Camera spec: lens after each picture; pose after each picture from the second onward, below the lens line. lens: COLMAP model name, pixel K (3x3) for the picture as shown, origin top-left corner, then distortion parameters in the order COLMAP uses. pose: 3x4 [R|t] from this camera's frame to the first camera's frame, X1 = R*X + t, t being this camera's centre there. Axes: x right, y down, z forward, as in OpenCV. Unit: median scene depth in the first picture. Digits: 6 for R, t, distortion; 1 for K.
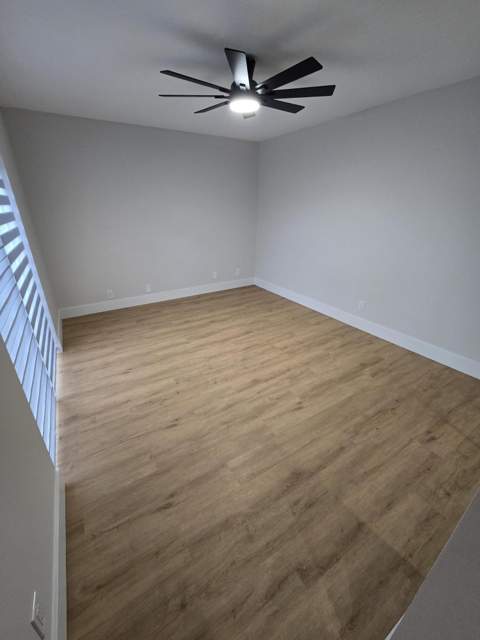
lens RADIAL K [[259.9, 0, 238.5], [0, 259.9, 320.9], [0, 0, 1]] dist [-0.001956, -0.000751]
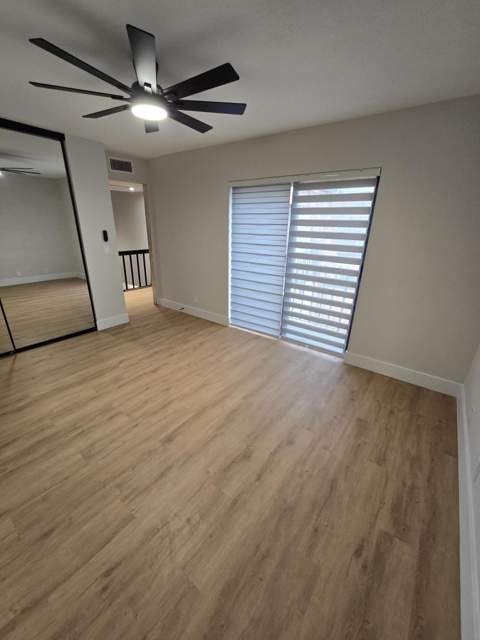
lens RADIAL K [[259.9, 0, 238.5], [0, 259.9, 320.9], [0, 0, 1]] dist [-0.001956, -0.000751]
pose [[-0.933750, 0.106661, -0.341665, 0.072951], [-0.167363, 0.713675, 0.680190, -0.659196], [0.316387, 0.692309, -0.648542, 1.442530]]
